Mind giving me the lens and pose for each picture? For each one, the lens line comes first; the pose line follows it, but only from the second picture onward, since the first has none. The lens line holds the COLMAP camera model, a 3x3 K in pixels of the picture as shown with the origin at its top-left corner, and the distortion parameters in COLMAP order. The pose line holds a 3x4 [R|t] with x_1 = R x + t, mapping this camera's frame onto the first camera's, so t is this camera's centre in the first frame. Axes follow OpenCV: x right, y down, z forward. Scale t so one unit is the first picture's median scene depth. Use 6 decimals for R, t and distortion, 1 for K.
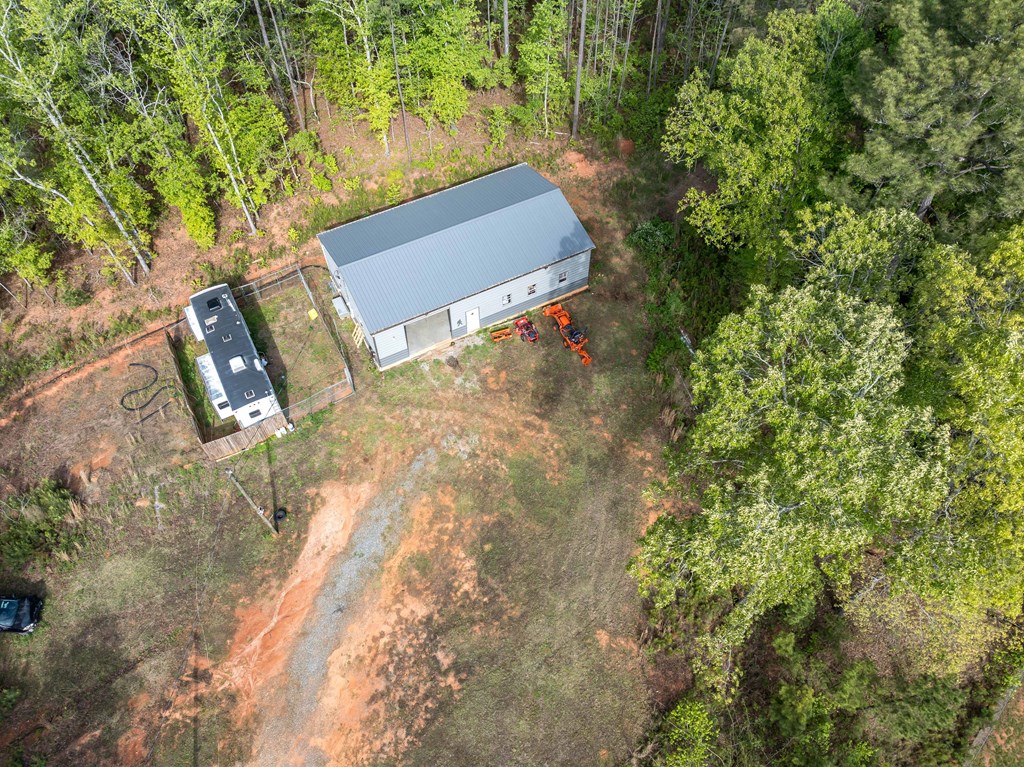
lens RADIAL K [[748.2, 0, 512.0], [0, 748.2, 383.5], [0, 0, 1]] dist [-0.034242, 0.000936]
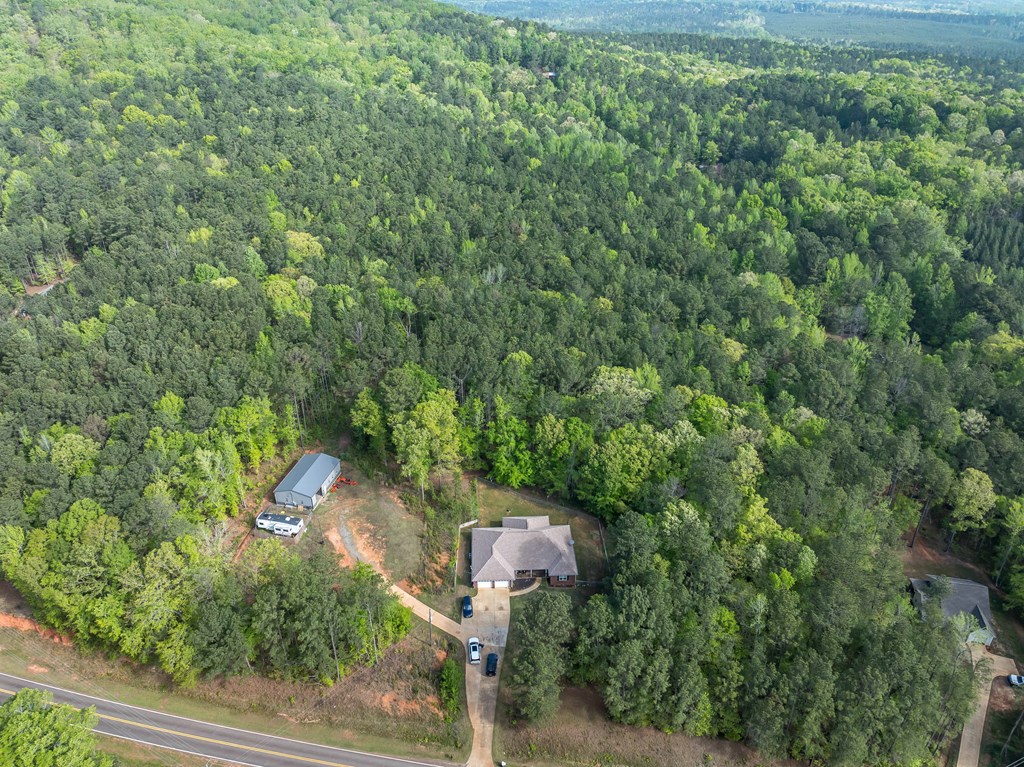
lens RADIAL K [[748.2, 0, 512.0], [0, 748.2, 383.5], [0, 0, 1]] dist [-0.034242, 0.000936]
pose [[0.649051, -0.357735, 0.671386, -1.915942], [0.624342, 0.754735, -0.201426, 0.922539], [-0.434661, 0.549910, 0.713210, -2.554755]]
